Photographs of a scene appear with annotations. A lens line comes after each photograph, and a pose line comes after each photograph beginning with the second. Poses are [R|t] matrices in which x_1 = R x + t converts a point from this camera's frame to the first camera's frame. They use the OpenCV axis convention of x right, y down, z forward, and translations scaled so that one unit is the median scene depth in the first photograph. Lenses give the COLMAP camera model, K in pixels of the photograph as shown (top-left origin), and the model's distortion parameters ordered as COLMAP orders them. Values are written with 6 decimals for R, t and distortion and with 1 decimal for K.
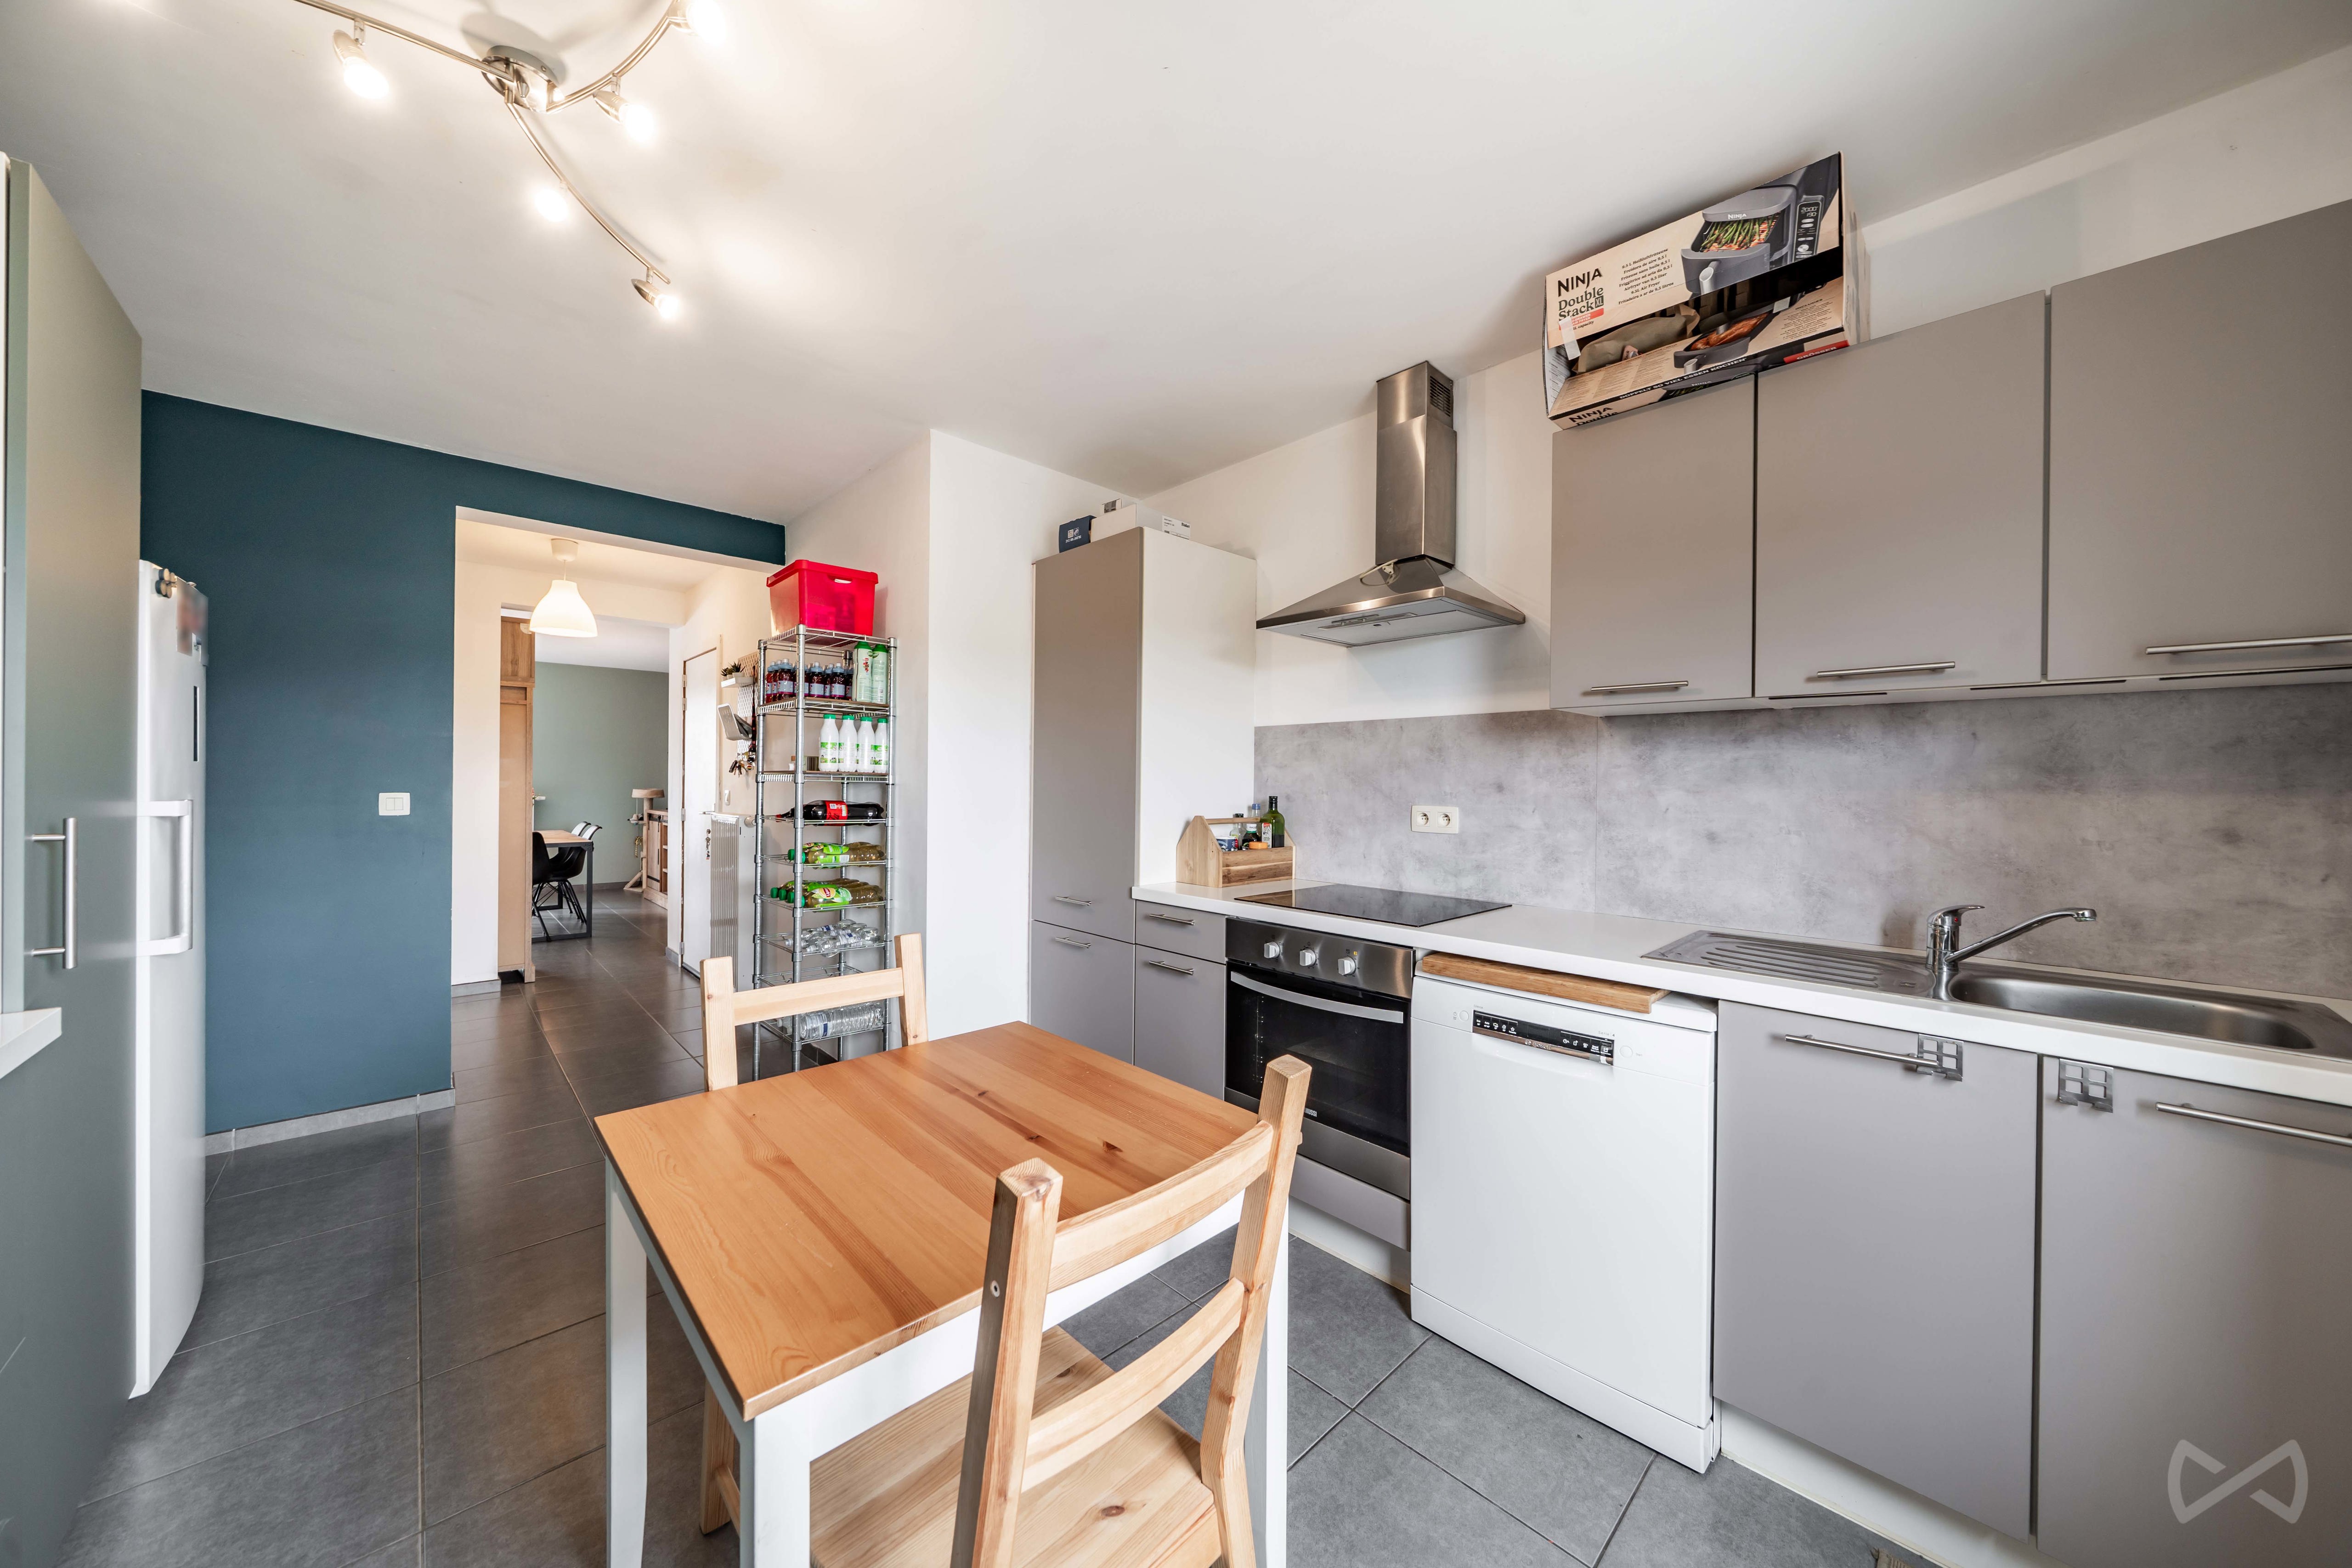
lens RADIAL K [[791.0, 0, 1177.9], [0, 791.0, 785.9], [0, 0, 1]] dist [-0.001113, -0.000033]
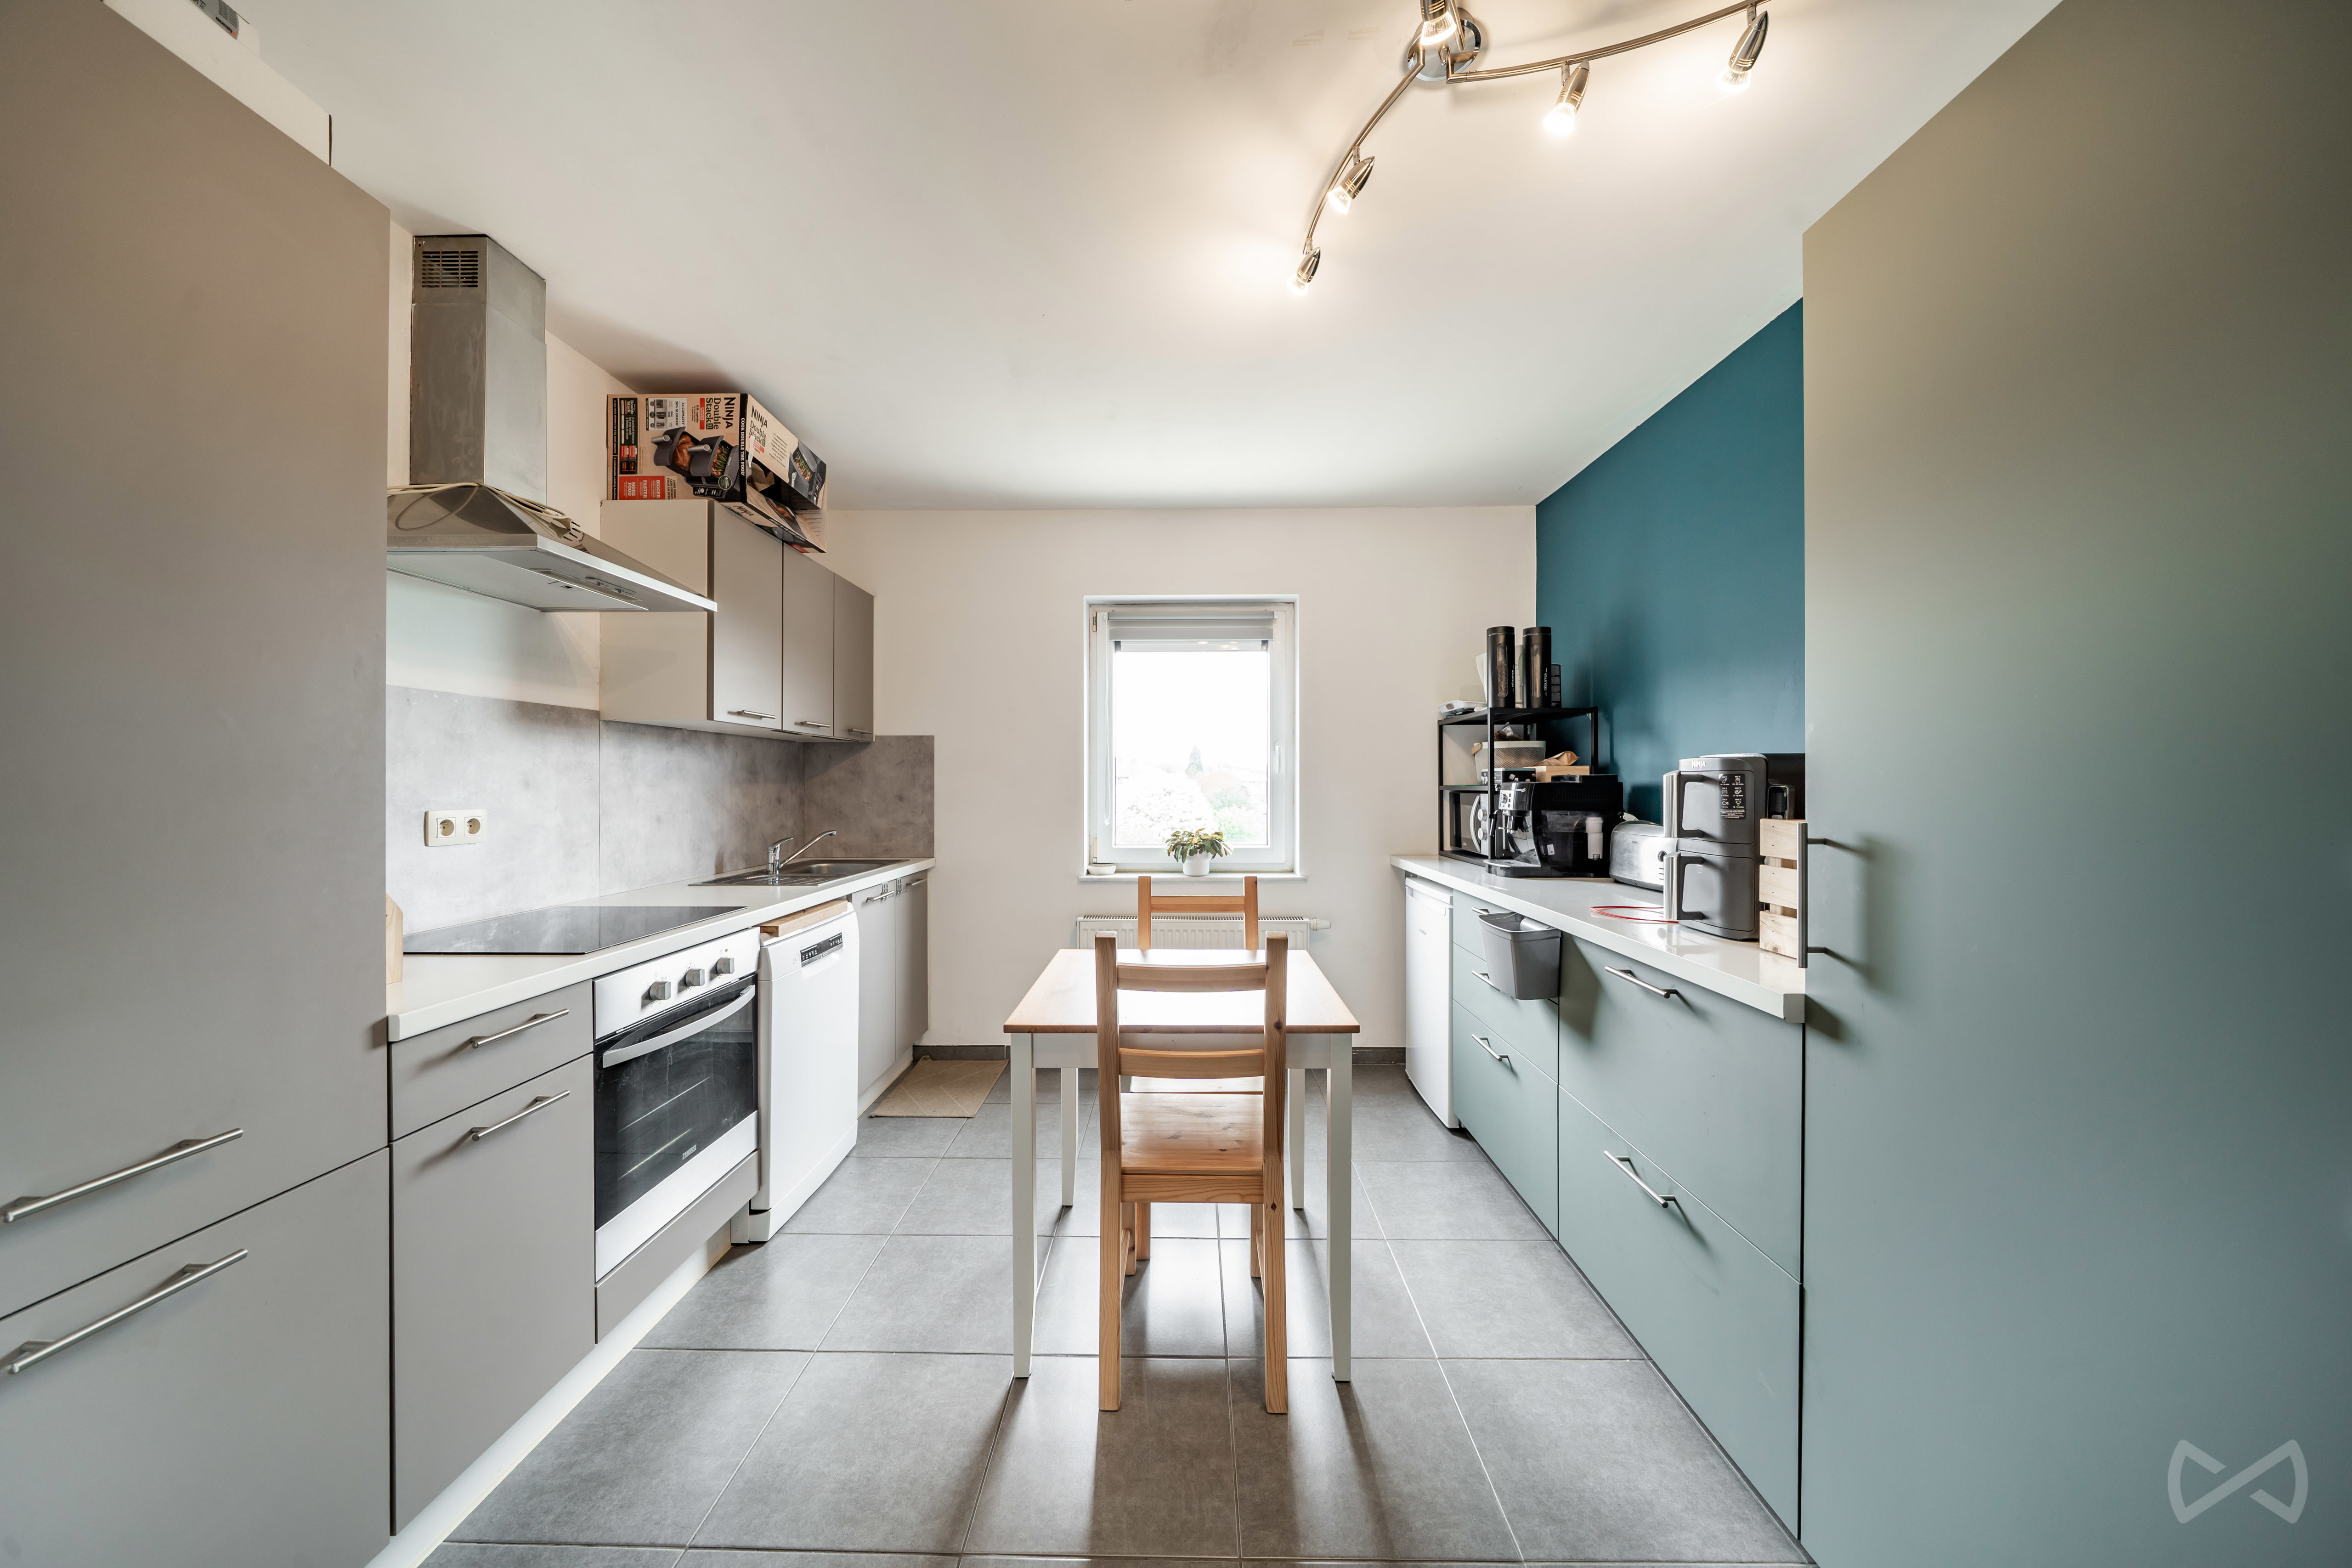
lens RADIAL K [[791.0, 0, 1181.6], [0, 791.0, 779.9], [0, 0, 1]] dist [-0.001113, -0.000033]
pose [[-0.697399, -0.011033, 0.716598, -1.002588], [-0.010064, 0.999934, 0.005600, -0.020726], [-0.716612, -0.003306, -0.697464, 1.438083]]
